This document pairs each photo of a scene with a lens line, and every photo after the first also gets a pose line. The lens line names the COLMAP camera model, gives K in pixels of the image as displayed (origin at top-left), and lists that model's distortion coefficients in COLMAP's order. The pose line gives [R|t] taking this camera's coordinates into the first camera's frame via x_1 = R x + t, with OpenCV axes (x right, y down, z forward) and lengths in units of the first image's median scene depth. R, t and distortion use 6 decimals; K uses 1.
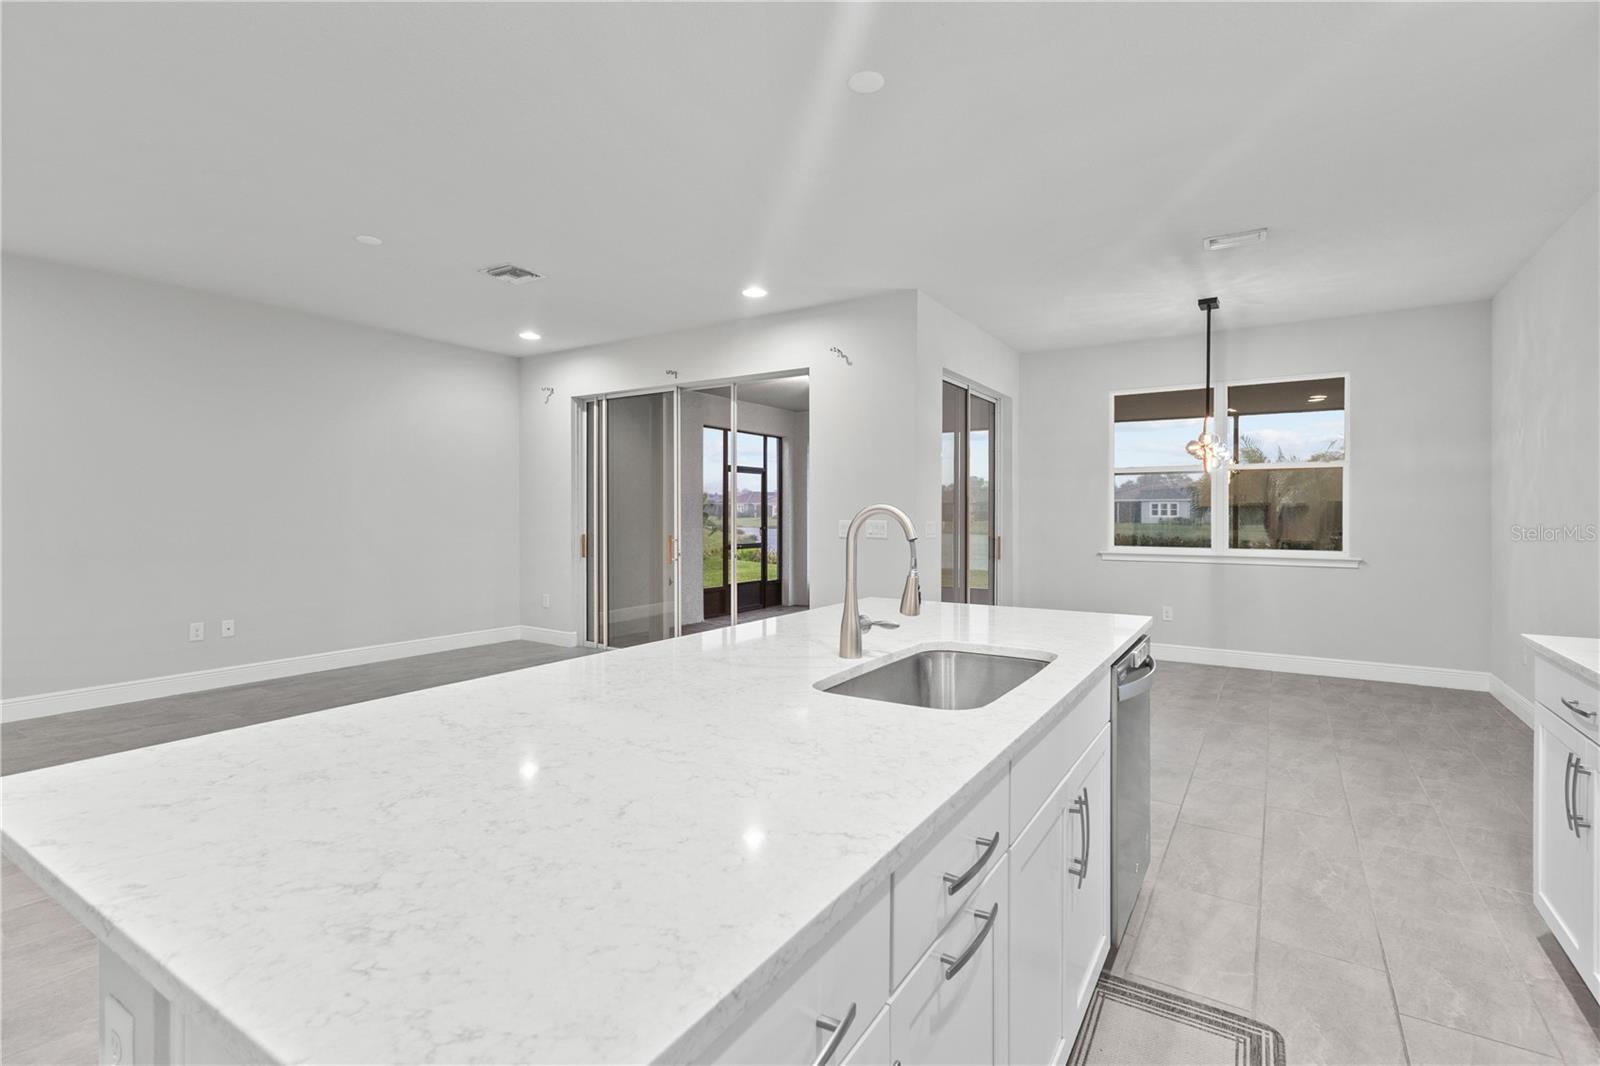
lens RADIAL K [[738.3, 0, 800.0], [0, 738.3, 533.0], [0, 0, 1]] dist [0.007059, -0.000050]
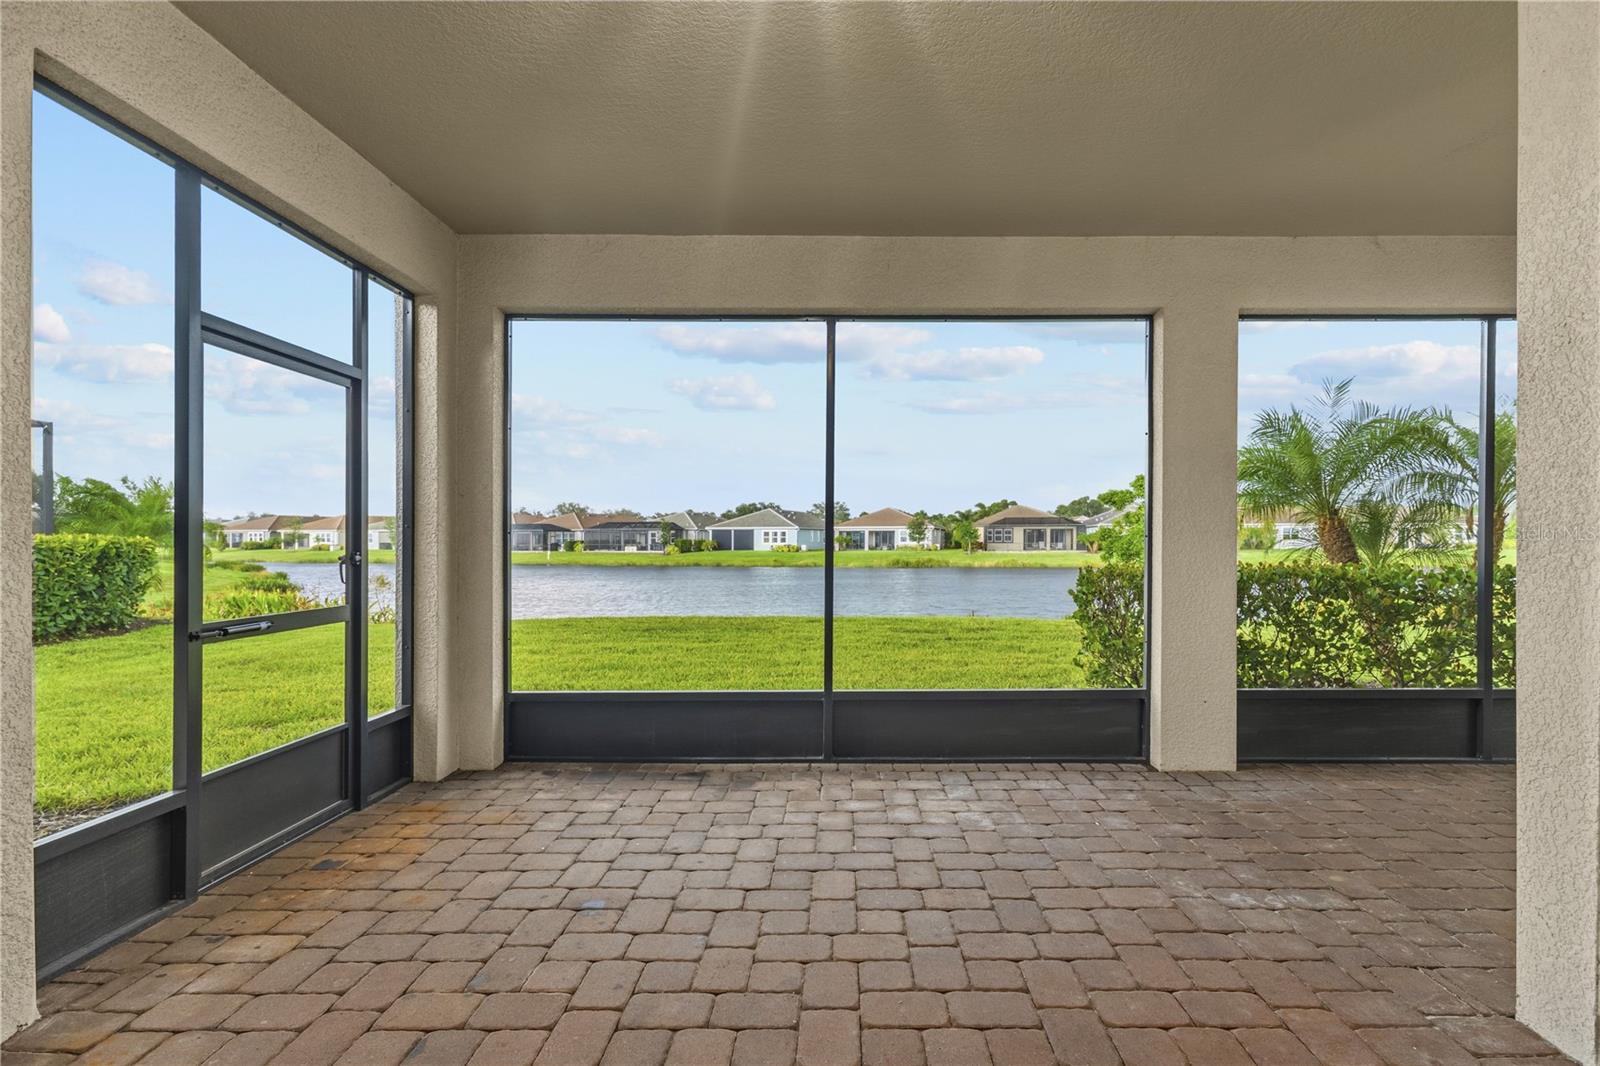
lens RADIAL K [[738.3, 0, 800.0], [0, 738.3, 533.0], [0, 0, 1]] dist [0.007059, -0.000050]
pose [[0.869892, 0.004780, 0.493219, -0.038462], [0.014140, 0.999300, -0.034624, -0.003823], [-0.493039, 0.037093, 0.869216, 0.606777]]
